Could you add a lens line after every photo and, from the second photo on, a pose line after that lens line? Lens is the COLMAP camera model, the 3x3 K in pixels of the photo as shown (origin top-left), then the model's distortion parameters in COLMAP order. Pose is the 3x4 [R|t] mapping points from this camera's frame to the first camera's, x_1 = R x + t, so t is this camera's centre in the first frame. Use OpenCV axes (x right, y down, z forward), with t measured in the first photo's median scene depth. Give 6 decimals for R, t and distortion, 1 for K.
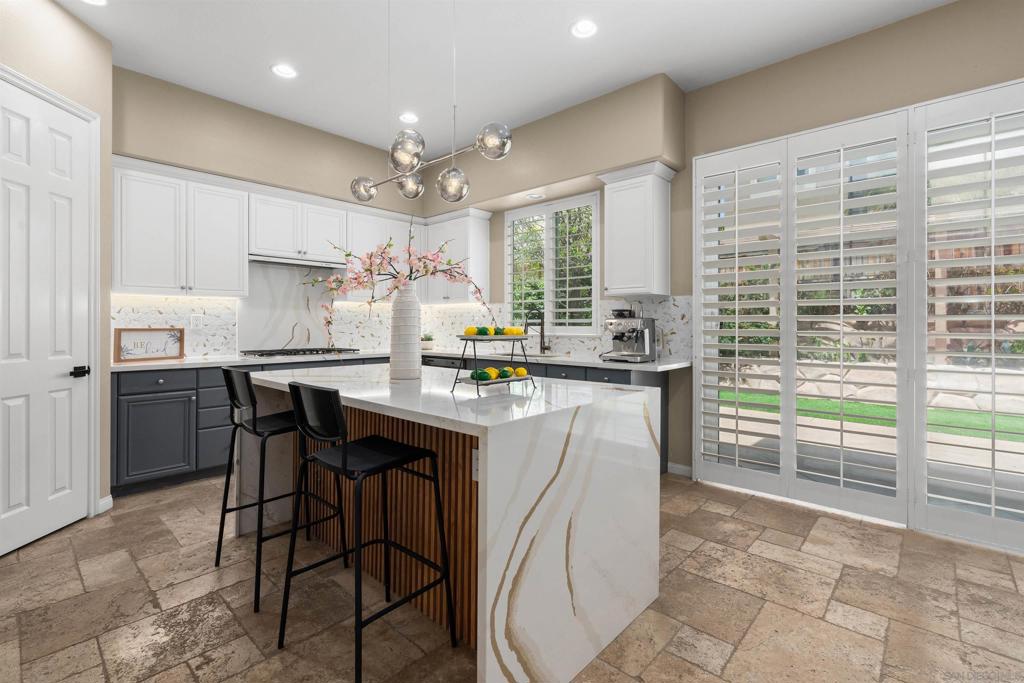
lens RADIAL K [[466.7, 0, 509.7], [0, 466.7, 322.3], [0, 0, 1]] dist [-0.004512, 0.000210]
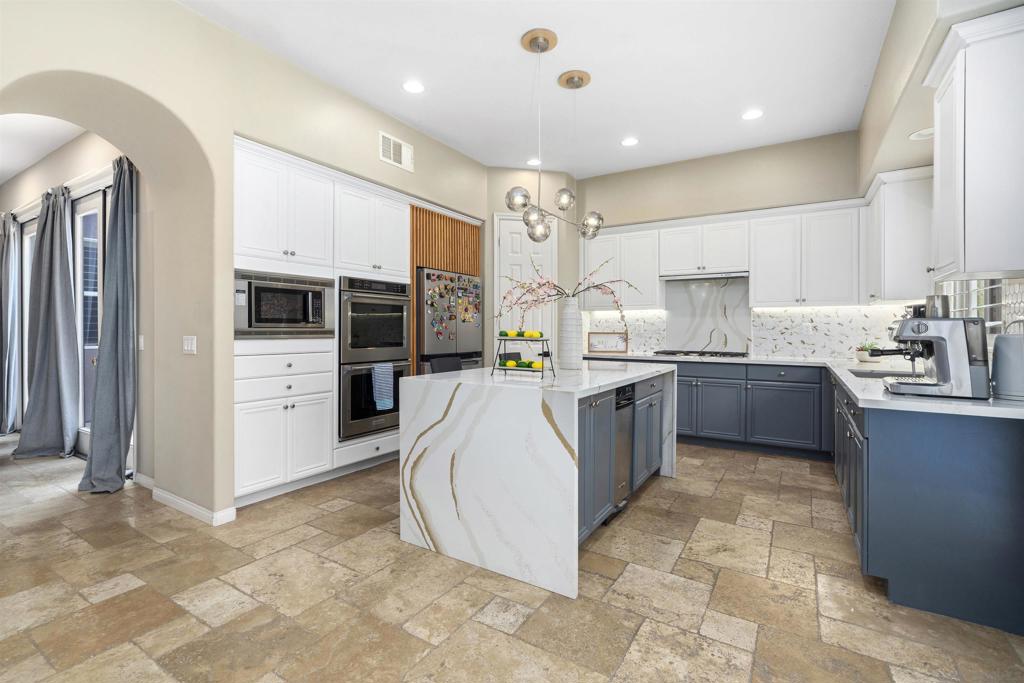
lens RADIAL K [[465.1, 0, 508.5], [0, 465.1, 332.8], [0, 0, 1]] dist [-0.003260, 0.000555]
pose [[0.179617, 0.006524, -0.983715, 0.834883], [0.001338, 0.999975, 0.006876, 0.003654], [0.983736, -0.002551, 0.179604, 0.444870]]
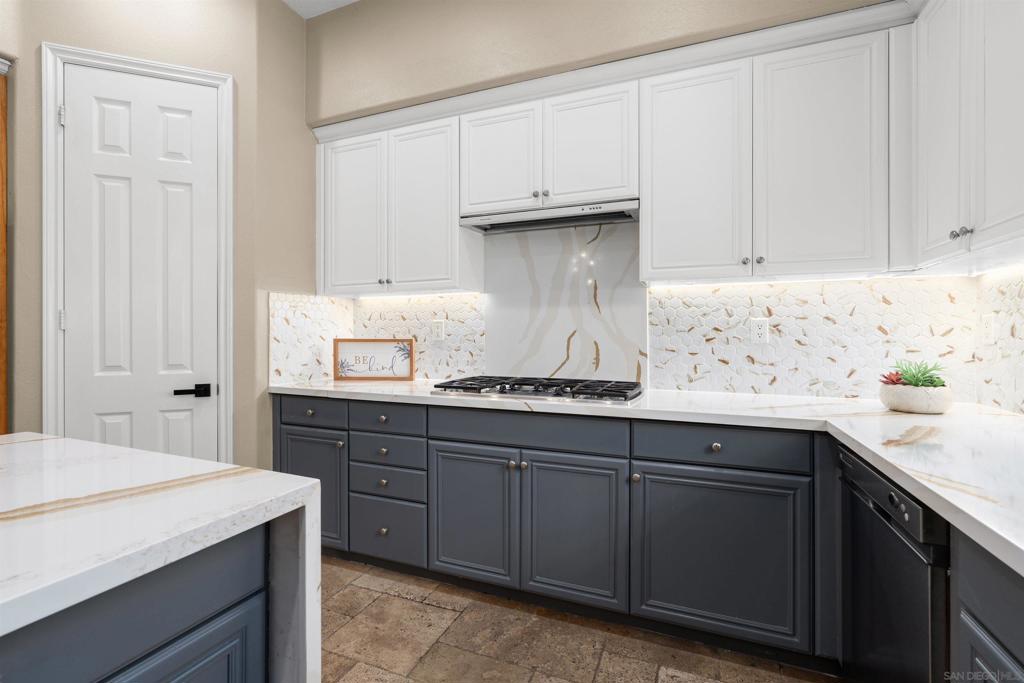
lens RADIAL K [[464.3, 0, 511.5], [0, 464.3, 336.7], [0, 0, 1]] dist [-0.004427, 0.000676]
pose [[0.341360, 0.004498, -0.939922, 0.038284], [0.003959, 0.999973, 0.006223, 0.006562], [0.939924, -0.005846, 0.341333, 1.096385]]
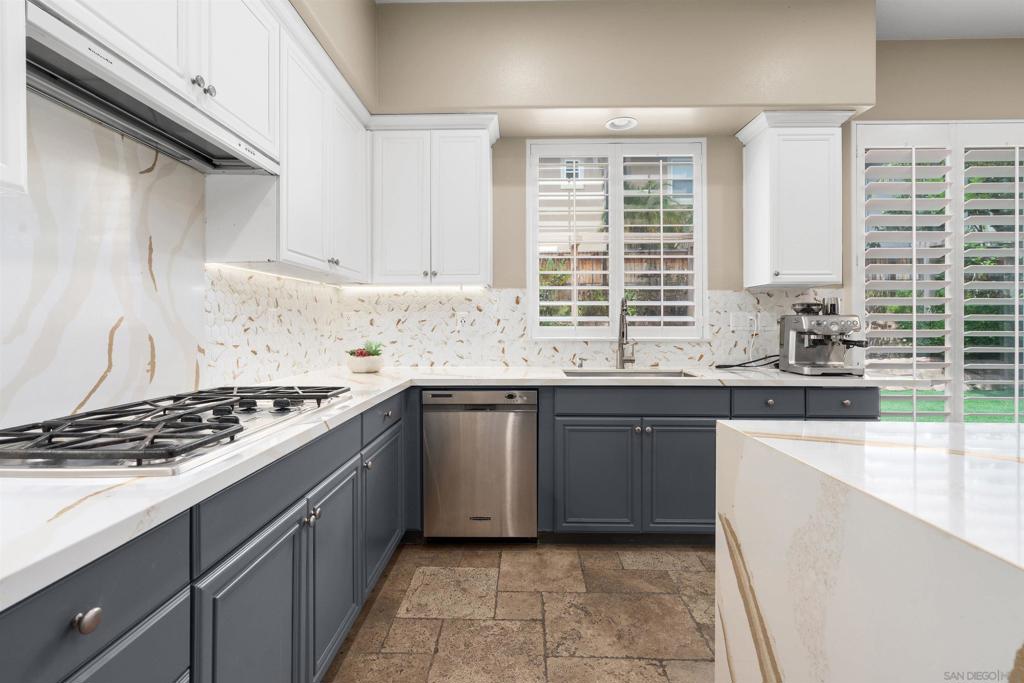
lens RADIAL K [[467.0, 0, 512.7], [0, 467.0, 322.8], [0, 0, 1]] dist [-0.006072, -0.000026]
pose [[0.753669, 0.002611, 0.657249, -0.681054], [-0.003941, 0.999992, 0.000546, 0.004913], [-0.657242, -0.003001, 0.753673, 0.882762]]
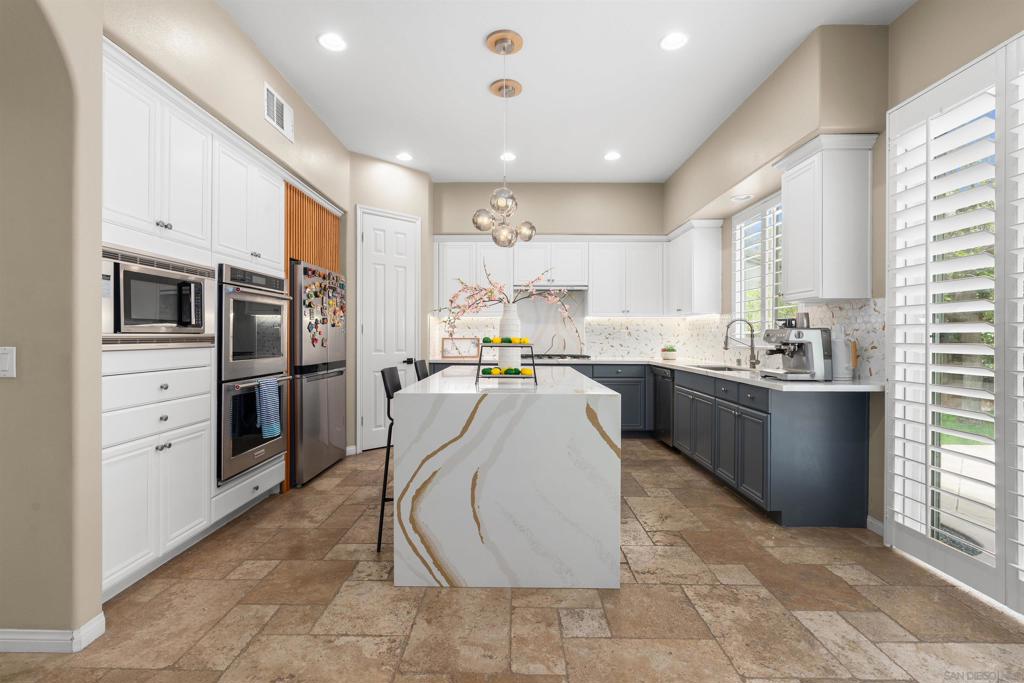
lens RADIAL K [[464.3, 0, 511.5], [0, 464.3, 336.7], [0, 0, 1]] dist [-0.004427, 0.000676]
pose [[0.669699, 0.003138, -0.742626, 0.617228], [0.000877, 0.999987, 0.005016, 0.001386], [0.742633, -0.004010, 0.669687, 0.066469]]
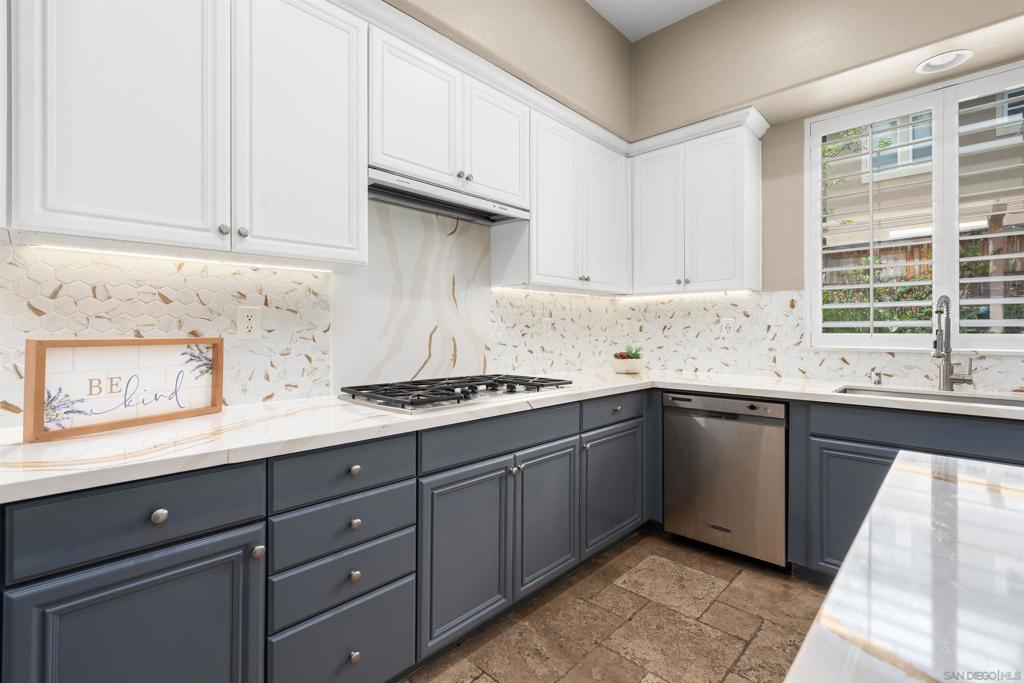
lens RADIAL K [[466.7, 0, 509.2], [0, 466.7, 328.9], [0, 0, 1]] dist [-0.002845, 0.000358]
pose [[0.999625, 0.001737, -0.027322, -0.534883], [-0.001689, 0.999997, 0.001778, 0.004530], [0.027325, -0.001731, 0.999625, 0.732300]]
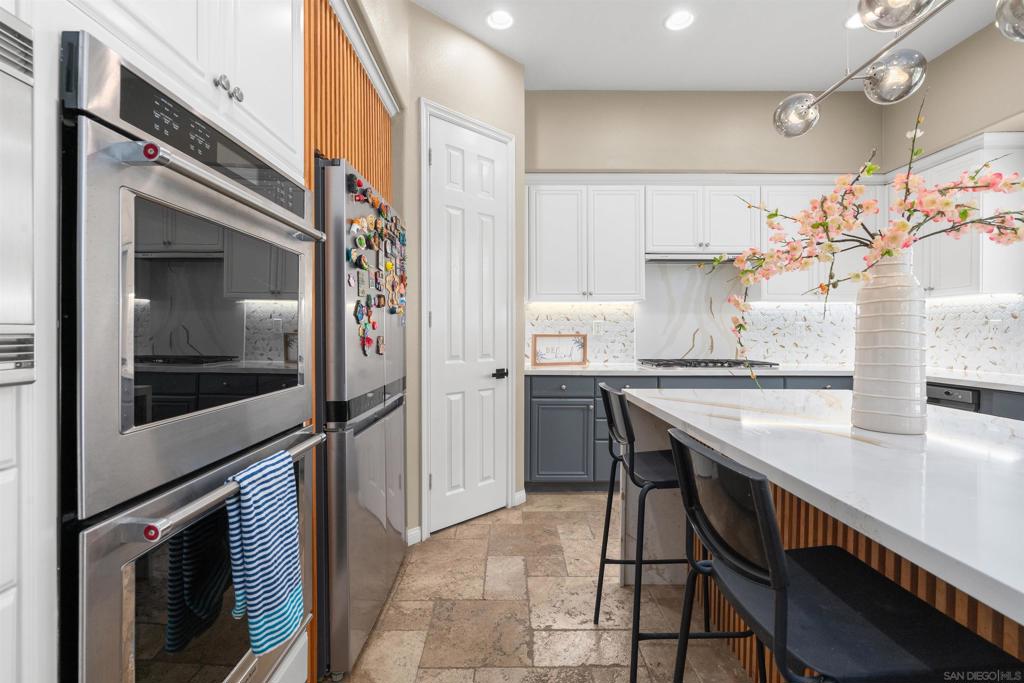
lens RADIAL K [[461.4, 0, 507.3], [0, 461.4, 333.9], [0, 0, 1]] dist [-0.004129, 0.000361]
pose [[0.675444, 0.005132, -0.737394, -0.099307], [0.002580, 0.999953, 0.009323, 0.002493], [0.737407, -0.008199, 0.675399, 0.246181]]
